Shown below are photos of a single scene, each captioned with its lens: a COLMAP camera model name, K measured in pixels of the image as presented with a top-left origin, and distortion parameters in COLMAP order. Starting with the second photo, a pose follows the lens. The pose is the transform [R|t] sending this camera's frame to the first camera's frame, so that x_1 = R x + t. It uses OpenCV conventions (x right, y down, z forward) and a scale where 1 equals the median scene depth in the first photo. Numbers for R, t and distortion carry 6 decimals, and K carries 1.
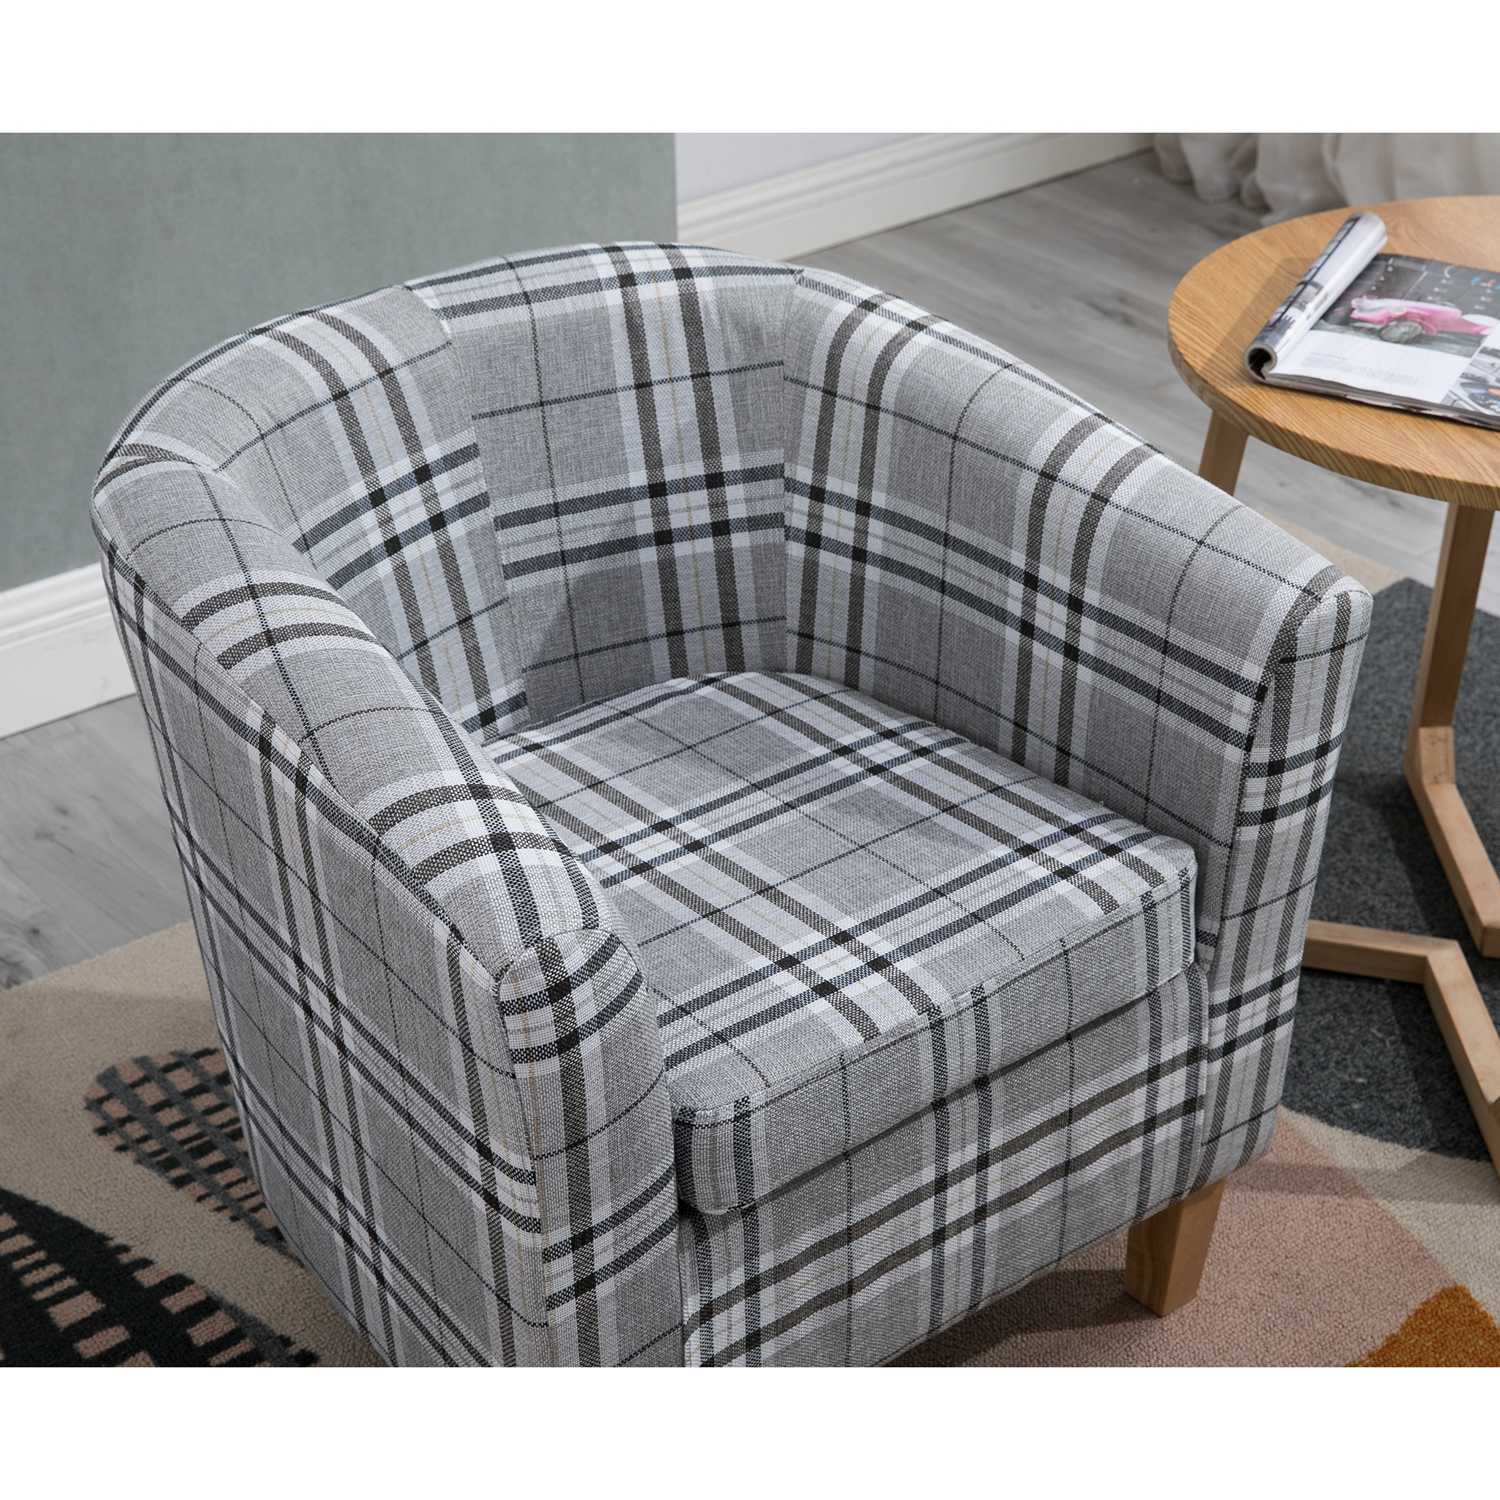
lens RADIAL K [[2796.2, 0, 750.4], [0, 2796.2, 749.9], [0, 0, 1]] dist [0.101113, -0.167834]
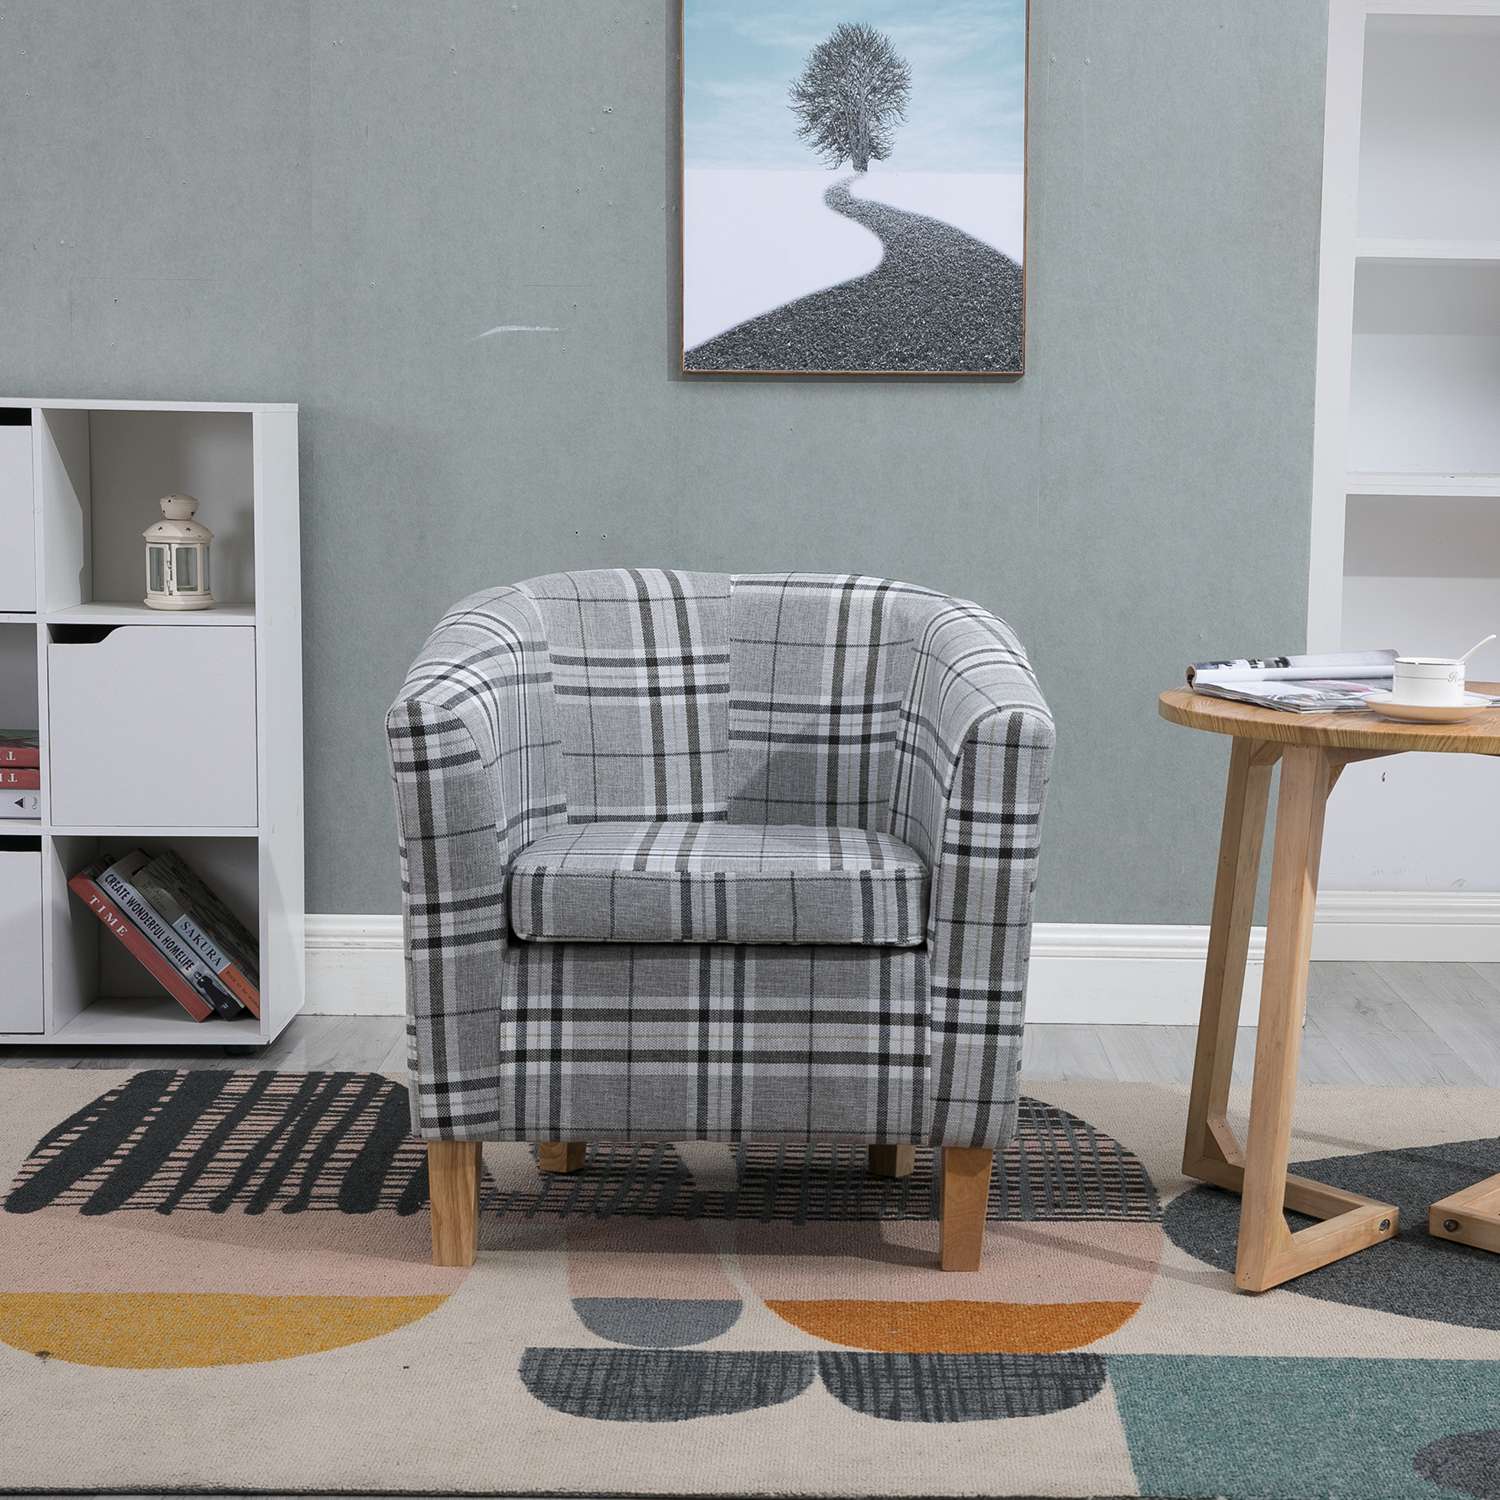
lens RADIAL K [[3139.1, 0, 876.8], [0, 3139.1, 752.7], [0, 0, 1]] dist [0.041920, 0.271141]
pose [[0.798702, 0.093040, -0.594490, 1.160618], [-0.328650, 0.895046, -0.301465, 0.509722], [0.504048, 0.436160, 0.745453, -0.358387]]
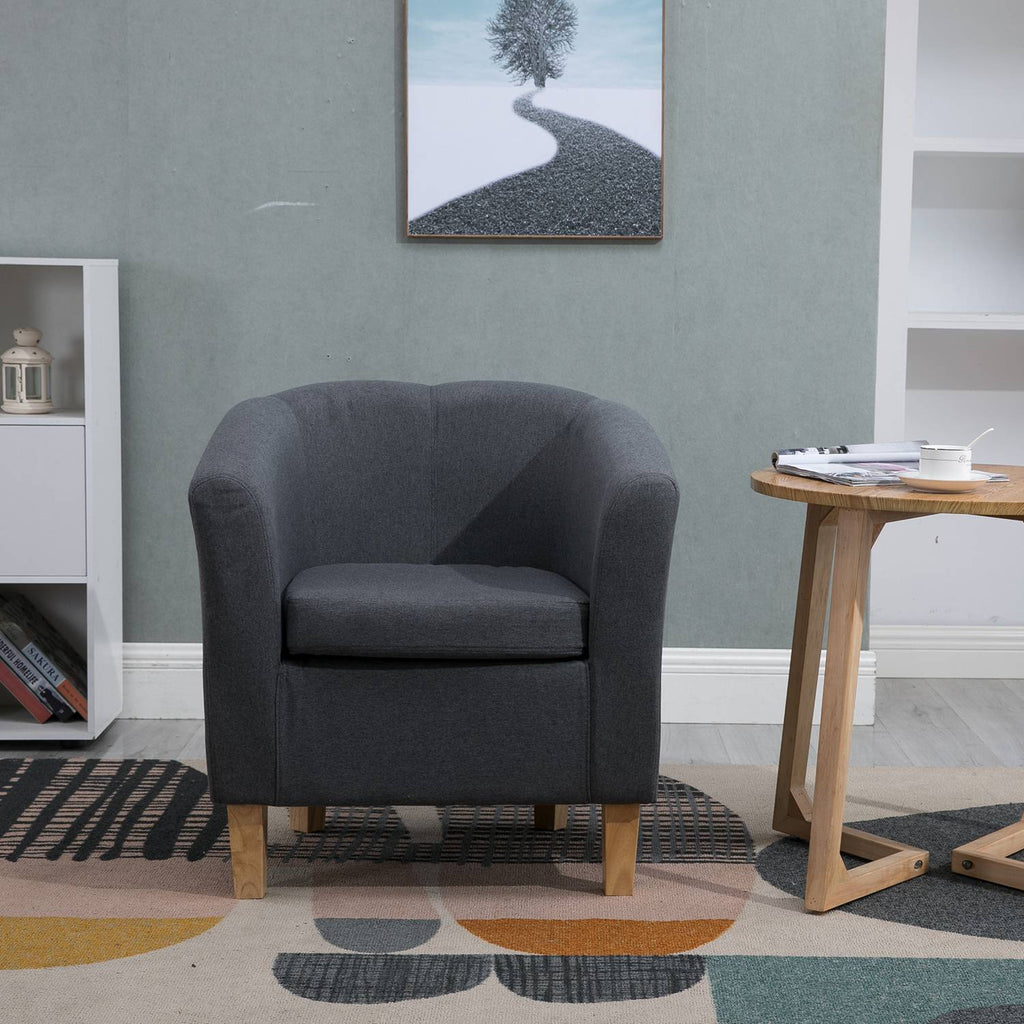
lens RADIAL K [[2443.7, 0, 625.9], [0, 2443.7, 493.7], [0, 0, 1]] dist [0.089767, 0.237770]
pose [[0.808541, 0.082298, -0.582657, 1.254249], [-0.322291, 0.890384, -0.321473, 0.543850], [0.492332, 0.447709, 0.746436, -0.415071]]
